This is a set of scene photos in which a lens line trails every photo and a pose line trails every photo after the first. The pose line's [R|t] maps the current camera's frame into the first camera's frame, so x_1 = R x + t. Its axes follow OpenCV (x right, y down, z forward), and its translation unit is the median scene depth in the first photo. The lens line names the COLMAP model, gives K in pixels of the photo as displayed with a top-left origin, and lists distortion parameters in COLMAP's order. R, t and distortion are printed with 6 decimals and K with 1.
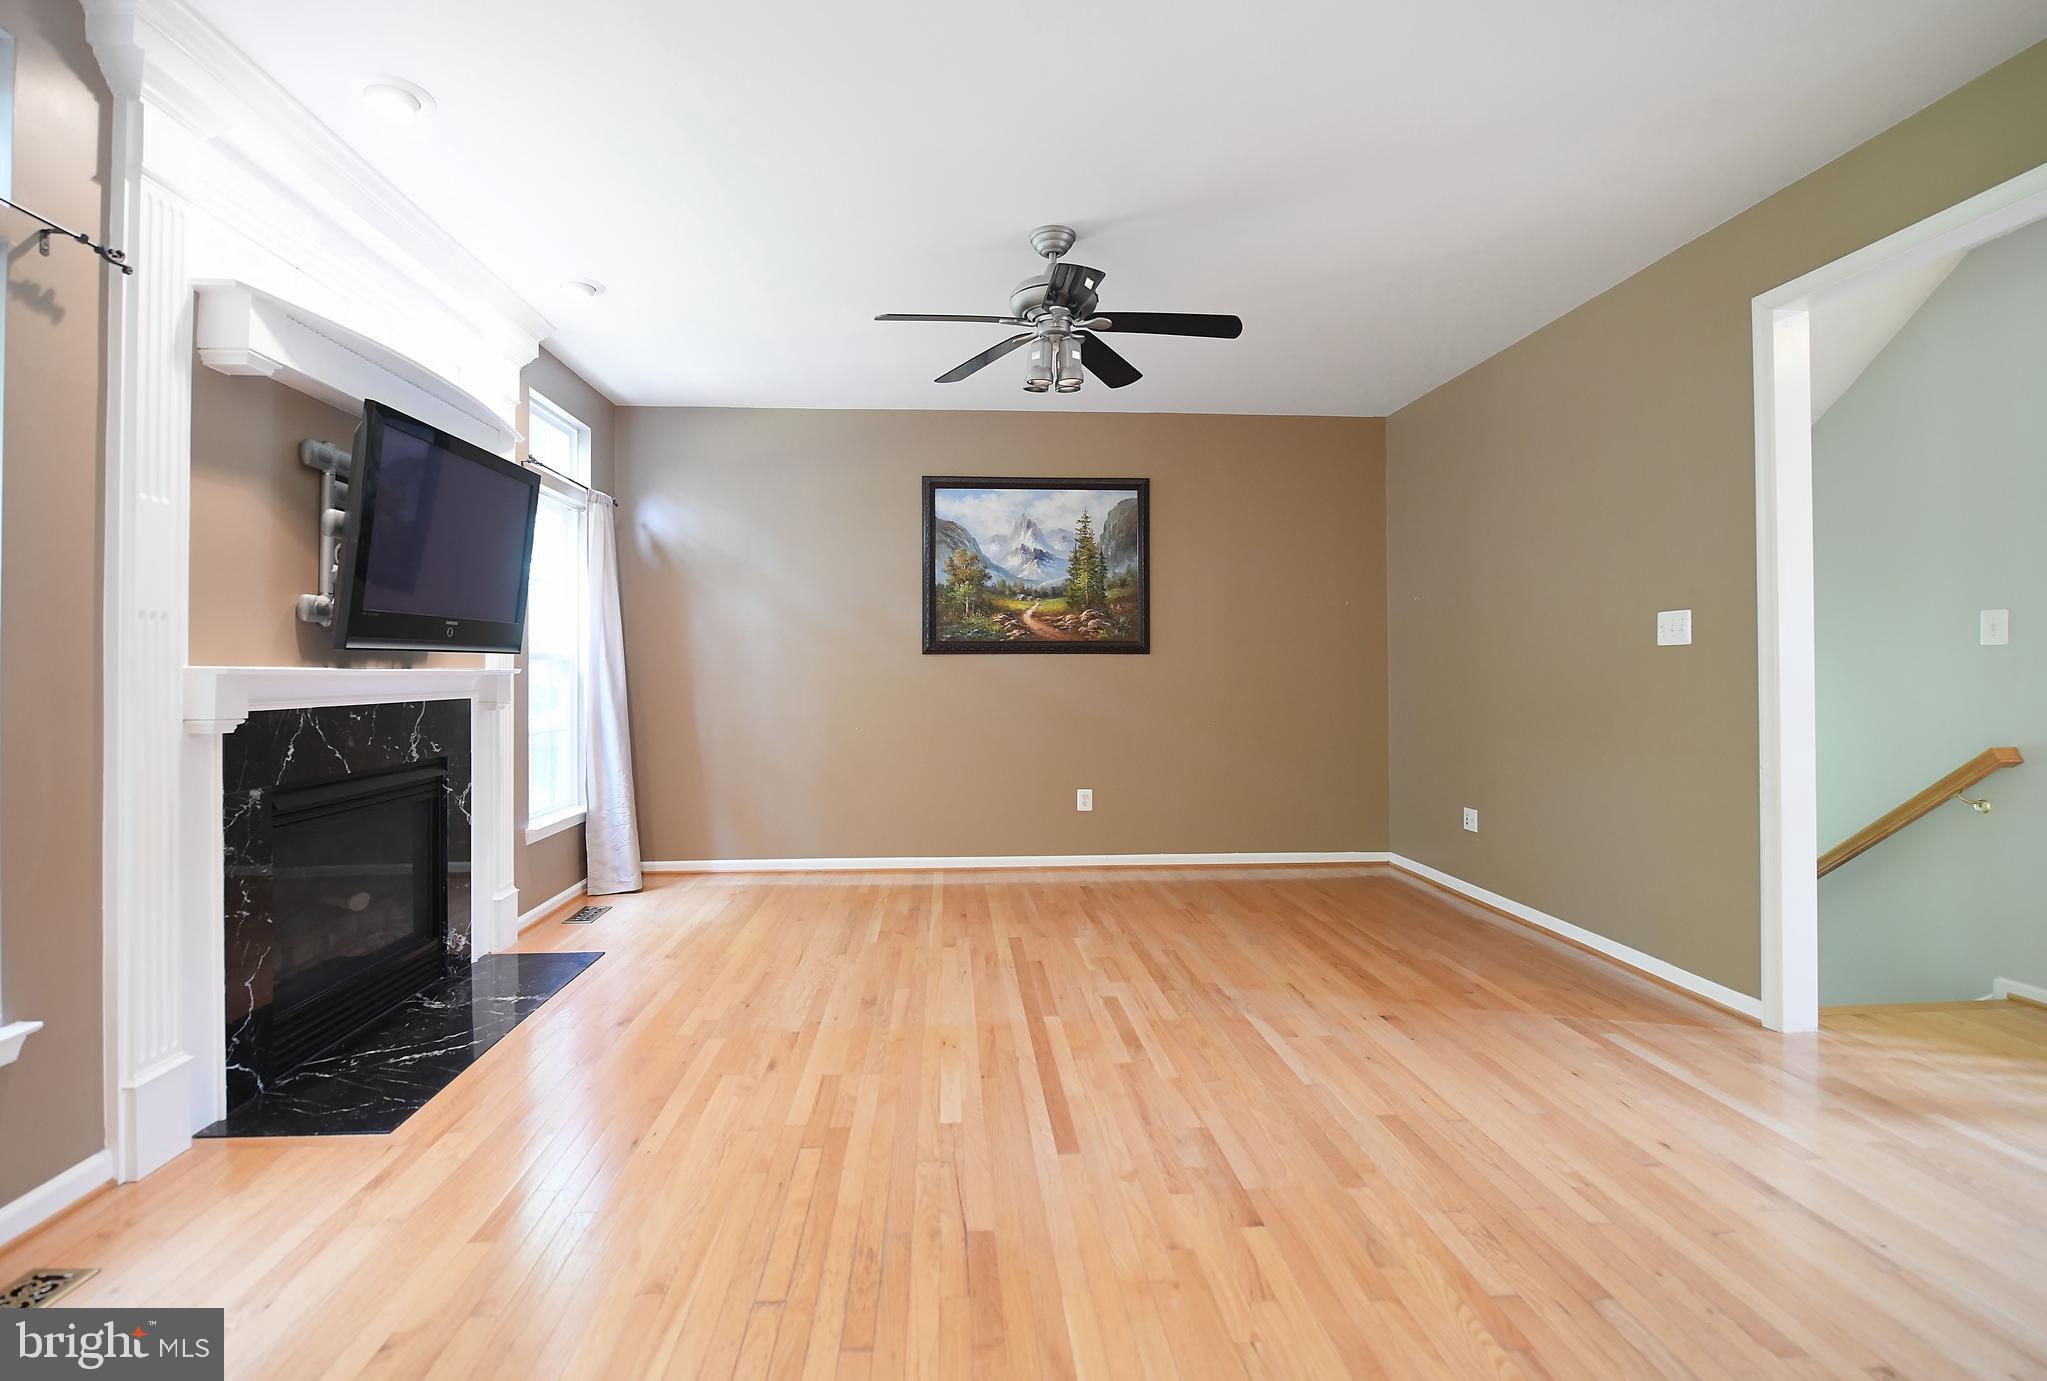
lens RADIAL K [[931.0, 0, 1000.3], [0, 931.0, 665.9], [0, 0, 1]] dist [-0.011800, 0.000136]
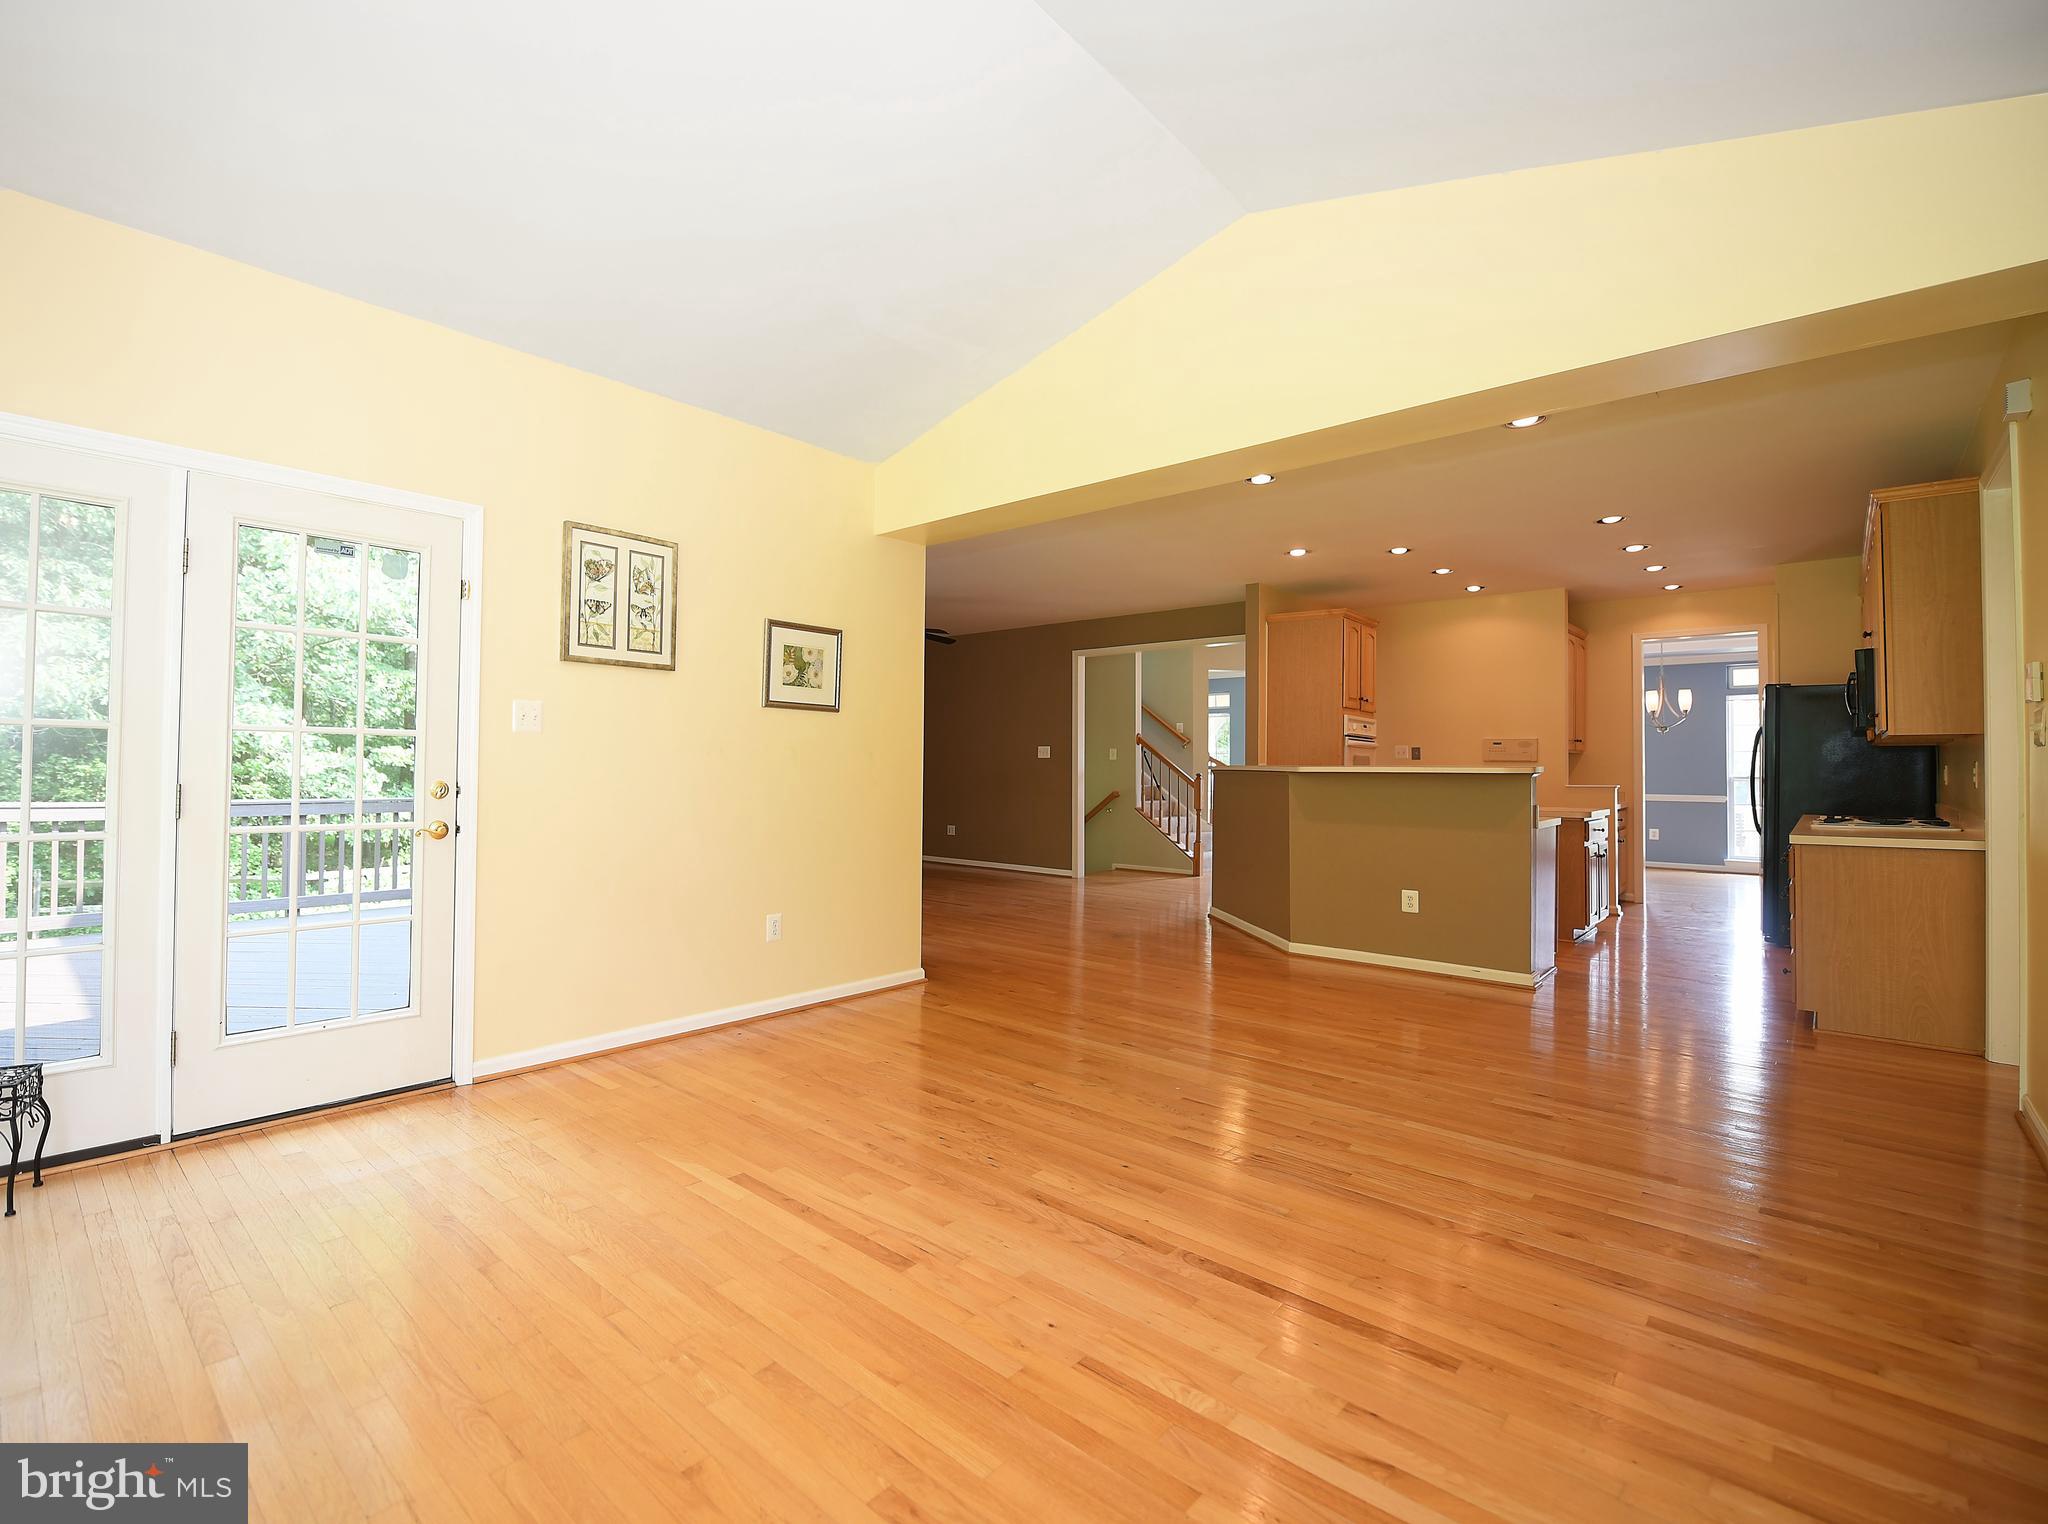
lens RADIAL K [[939.6, 0, 902.7], [0, 939.6, 746.0], [0, 0, 1]] dist [-0.018448, -0.000751]
pose [[0.749615, 0.024850, 0.661407, -0.984000], [-0.017607, 0.999690, -0.017605, 0.000113], [-0.661640, 0.001551, 0.749820, -0.584427]]
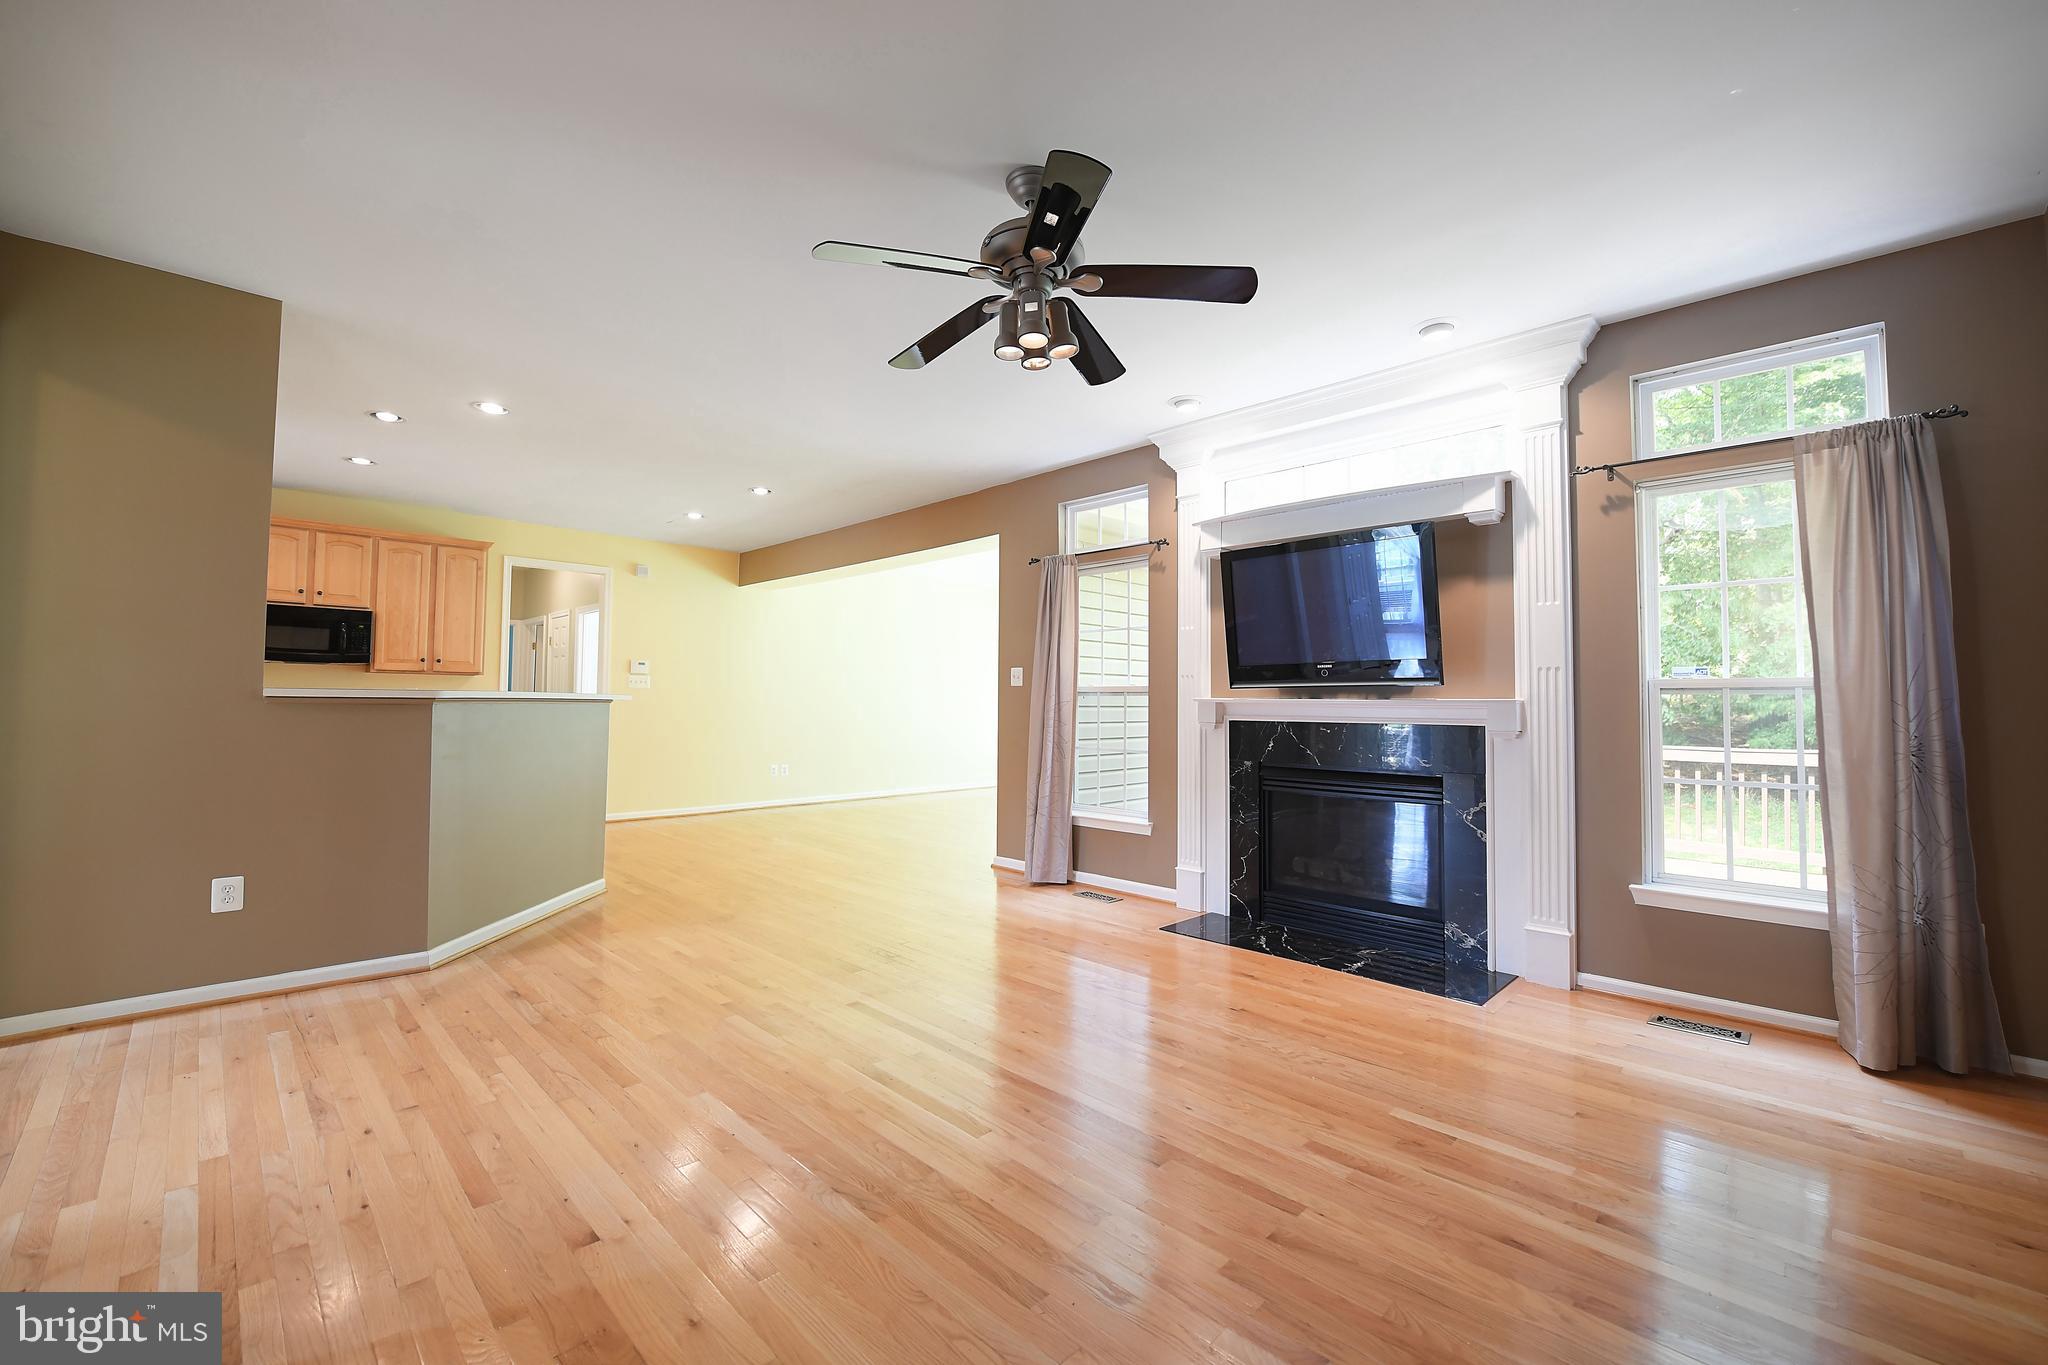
lens RADIAL K [[829.6, 0, 1029.7], [0, 829.6, 674.6], [0, 0, 1]] dist [-0.018849, -0.000610]
pose [[-0.744338, -0.025049, -0.667333, 0.328268], [-0.000829, 0.999330, -0.036587, 0.007094], [0.667802, -0.026680, -0.743861, 0.927620]]
